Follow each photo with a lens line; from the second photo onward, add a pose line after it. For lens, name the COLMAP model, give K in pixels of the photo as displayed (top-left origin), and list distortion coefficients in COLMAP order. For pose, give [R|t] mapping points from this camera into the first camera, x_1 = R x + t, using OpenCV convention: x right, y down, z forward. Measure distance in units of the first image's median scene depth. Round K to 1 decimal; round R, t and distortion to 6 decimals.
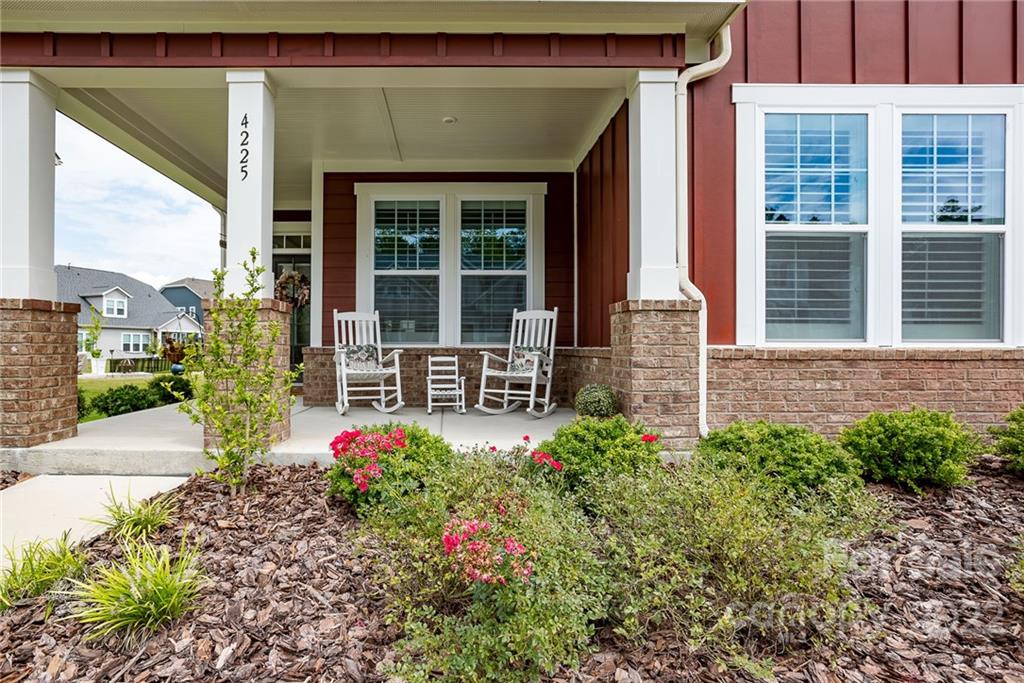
lens RADIAL K [[546.4, 0, 443.5], [0, 546.4, 344.5], [0, 0, 1]] dist [0.000385, 0.000056]
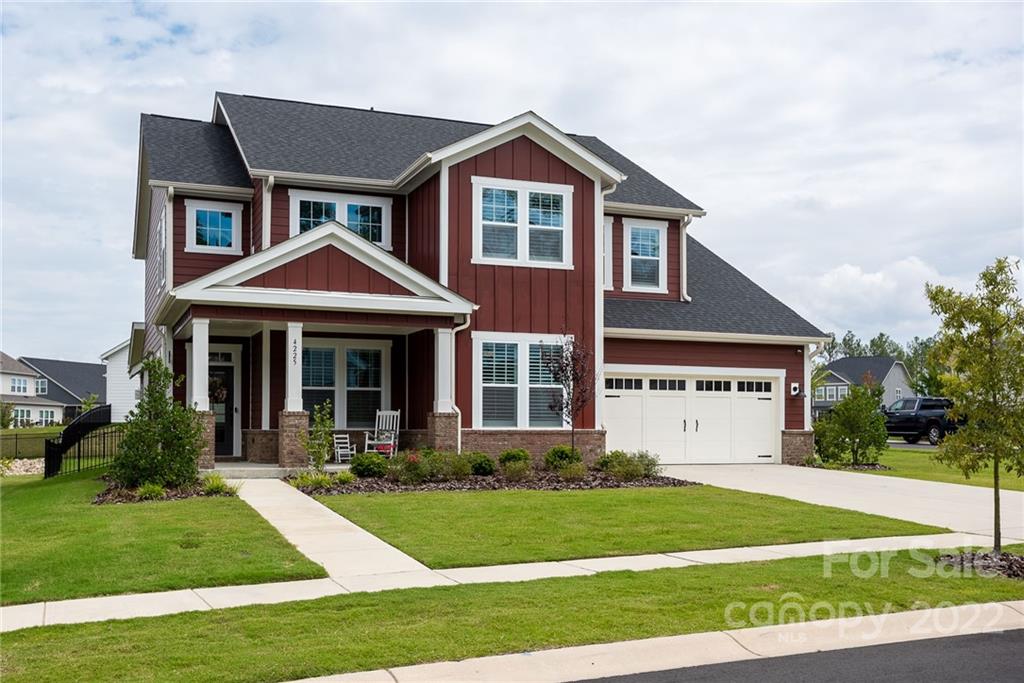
lens RADIAL K [[998.9, 0, 512.0], [0, 998.9, 341.5], [0, 0, 1]] dist [-0.002769, 0.000140]
pose [[0.917784, 0.034544, 0.395575, -1.228216], [0.000254, 0.996157, -0.087581, 0.005163], [-0.397081, 0.080481, 0.914248, -3.561331]]
